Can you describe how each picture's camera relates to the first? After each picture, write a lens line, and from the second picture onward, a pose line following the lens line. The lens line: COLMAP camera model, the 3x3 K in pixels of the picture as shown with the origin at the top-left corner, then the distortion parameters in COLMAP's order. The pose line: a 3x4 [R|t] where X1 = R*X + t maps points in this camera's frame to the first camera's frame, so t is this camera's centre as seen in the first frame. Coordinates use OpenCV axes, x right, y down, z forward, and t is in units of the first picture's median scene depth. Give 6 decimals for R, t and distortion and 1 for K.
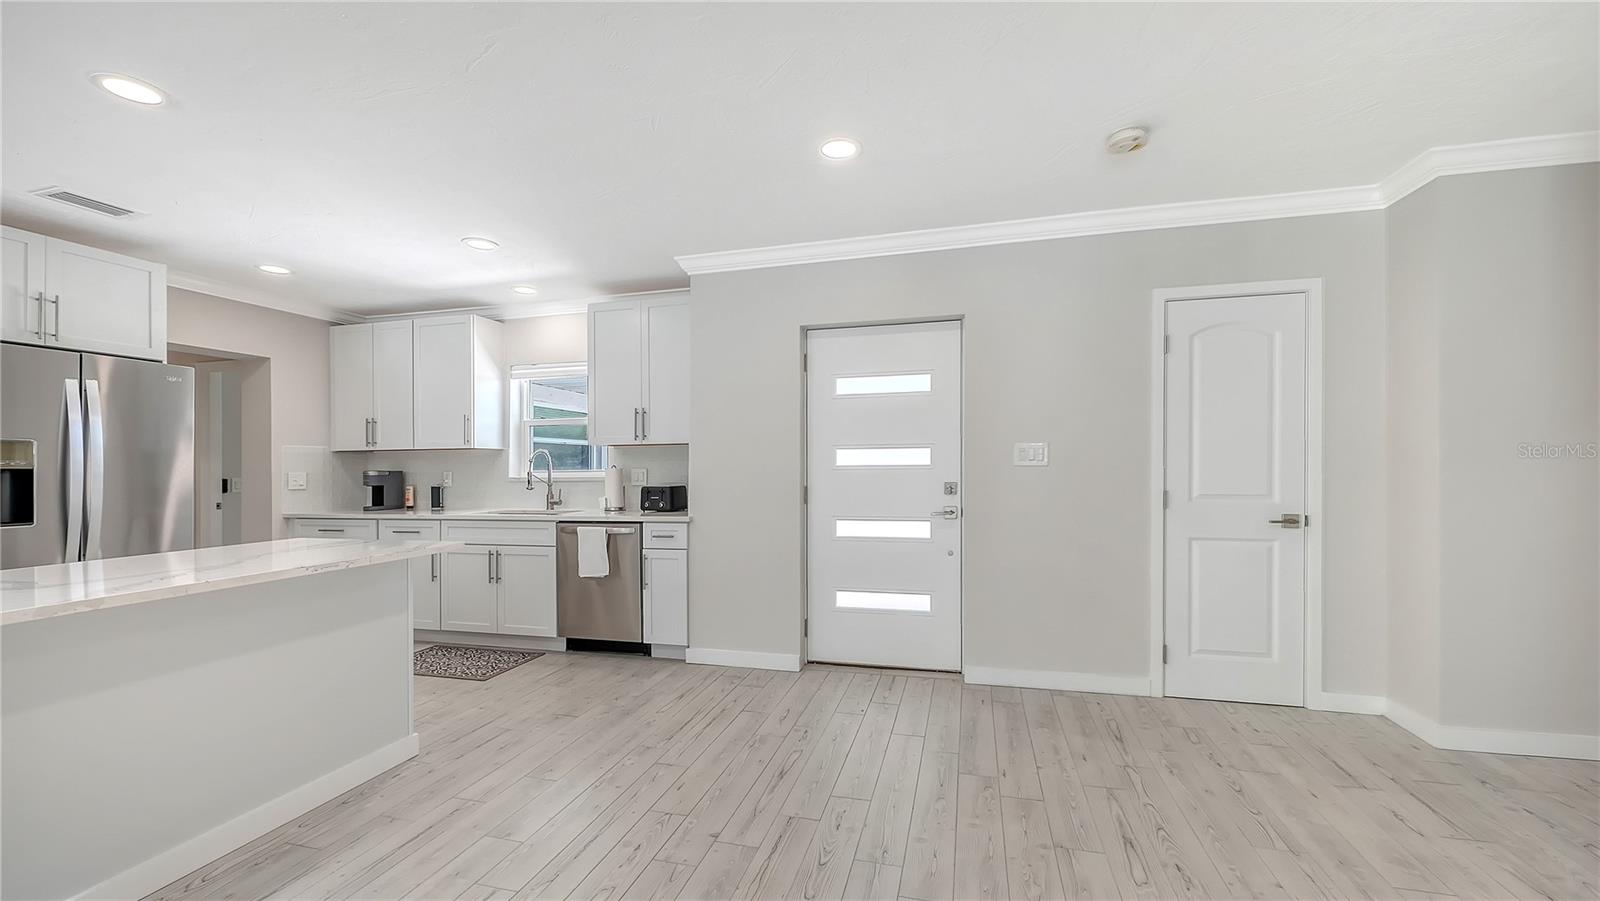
lens RADIAL K [[592.7, 0, 810.0], [0, 592.7, 473.2], [0, 0, 1]] dist [-0.015427, -0.000983]
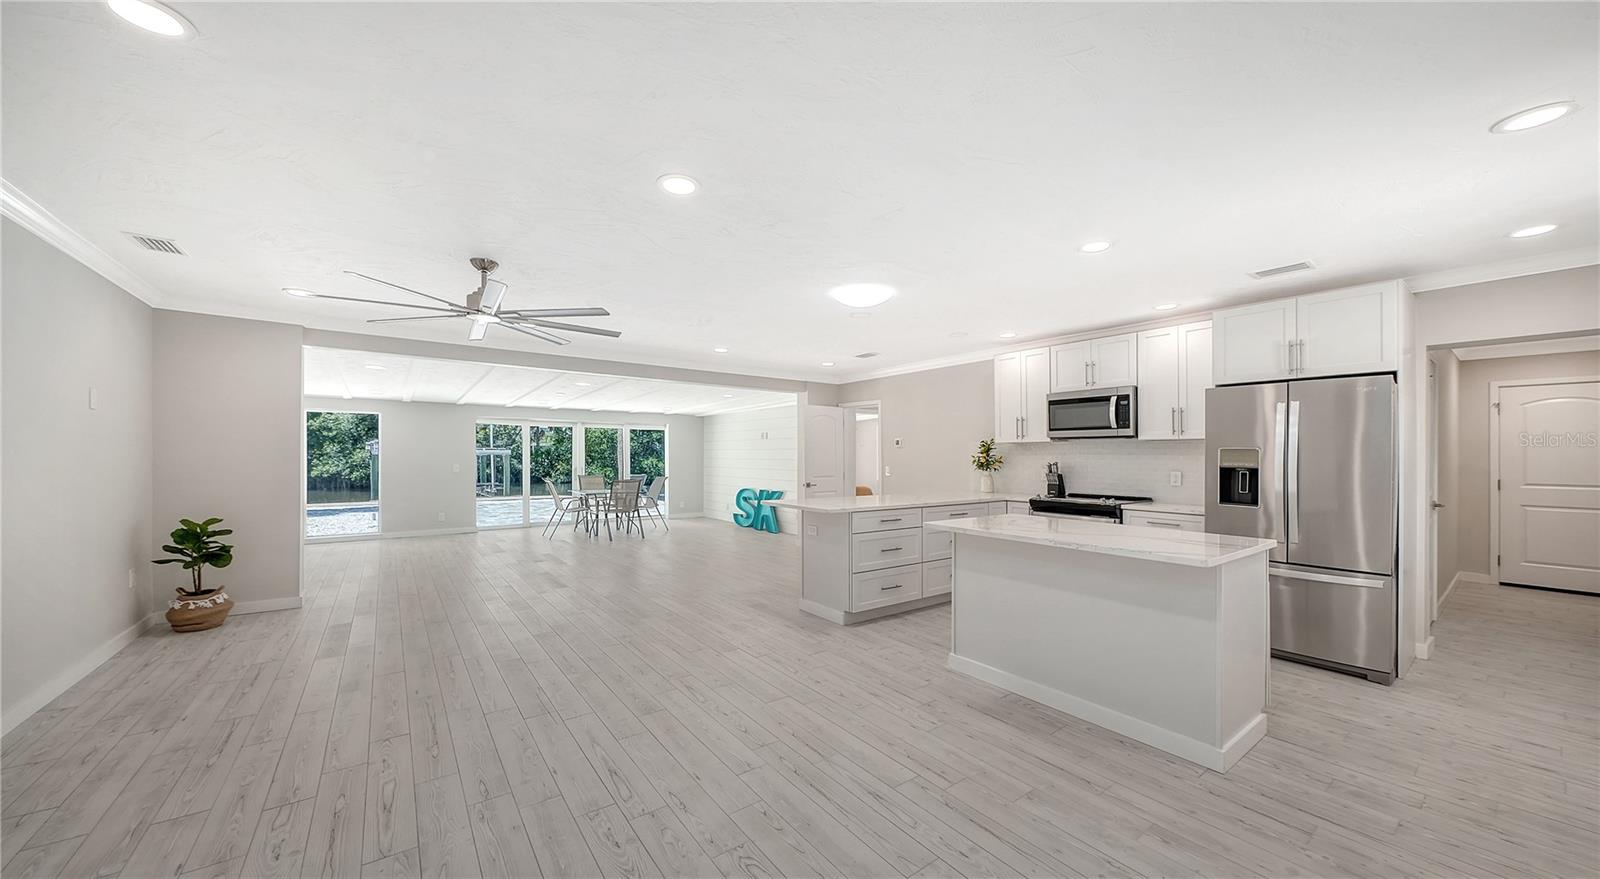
lens RADIAL K [[560.9, 0, 807.6], [0, 560.9, 433.3], [0, 0, 1]] dist [-0.004096, -0.001135]
pose [[-0.617255, -0.026603, -0.786313, 0.288381], [-0.012256, 0.999632, -0.024200, -0.029495], [0.786668, -0.005300, -0.617354, 0.607633]]
